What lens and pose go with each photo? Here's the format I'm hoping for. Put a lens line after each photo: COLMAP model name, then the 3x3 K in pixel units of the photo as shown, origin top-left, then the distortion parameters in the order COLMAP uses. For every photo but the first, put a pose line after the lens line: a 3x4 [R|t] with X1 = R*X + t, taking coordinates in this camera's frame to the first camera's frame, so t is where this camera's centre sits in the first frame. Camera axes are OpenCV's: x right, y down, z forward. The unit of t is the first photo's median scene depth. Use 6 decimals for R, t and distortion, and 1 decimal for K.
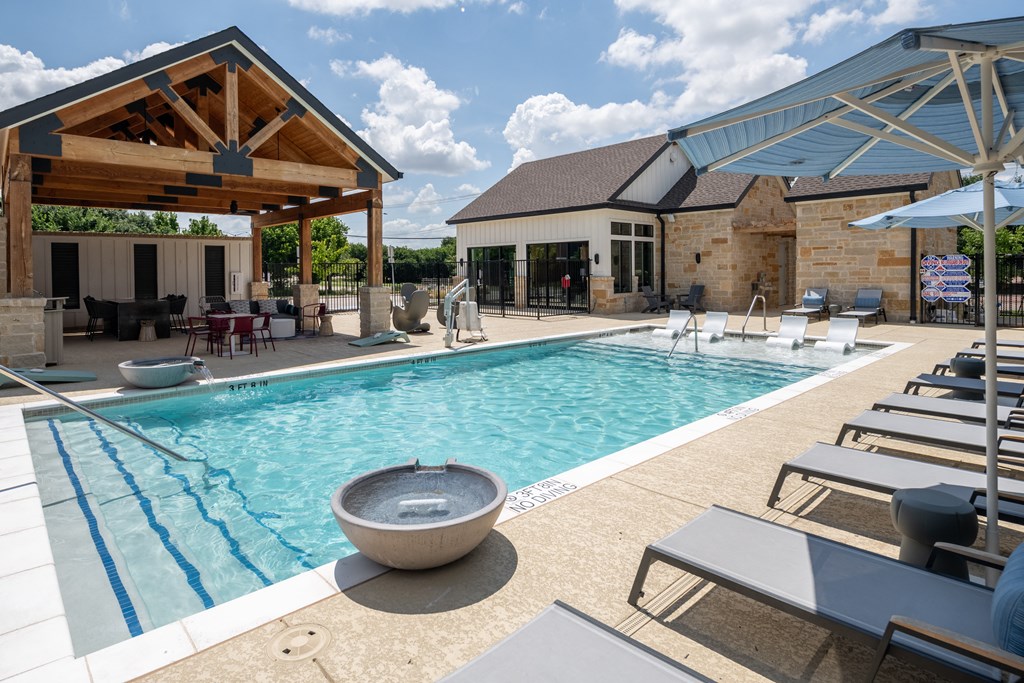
lens RADIAL K [[557.8, 0, 512.2], [0, 557.8, 339.4], [0, 0, 1]] dist [-0.008363, -0.001047]
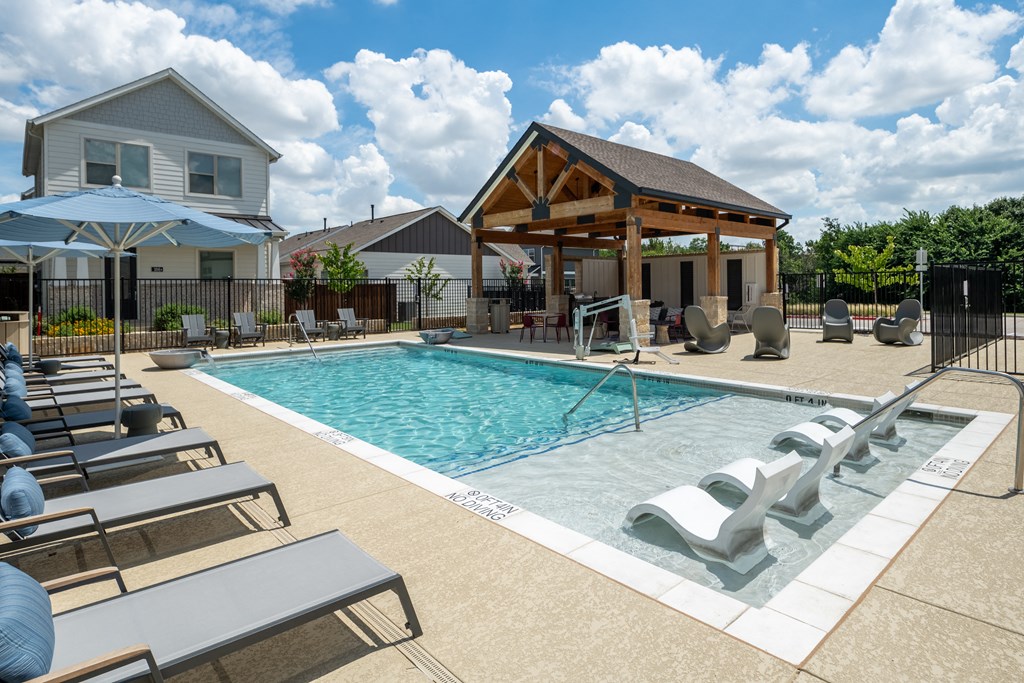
lens RADIAL K [[557.8, 0, 510.5], [0, 557.8, 285.2], [0, 0, 1]] dist [-0.008363, -0.001047]
pose [[-0.009105, 0.005146, -0.999945, 1.517590], [-0.113447, 0.993525, 0.006146, -0.184853], [0.993502, 0.113497, -0.008463, 1.457678]]
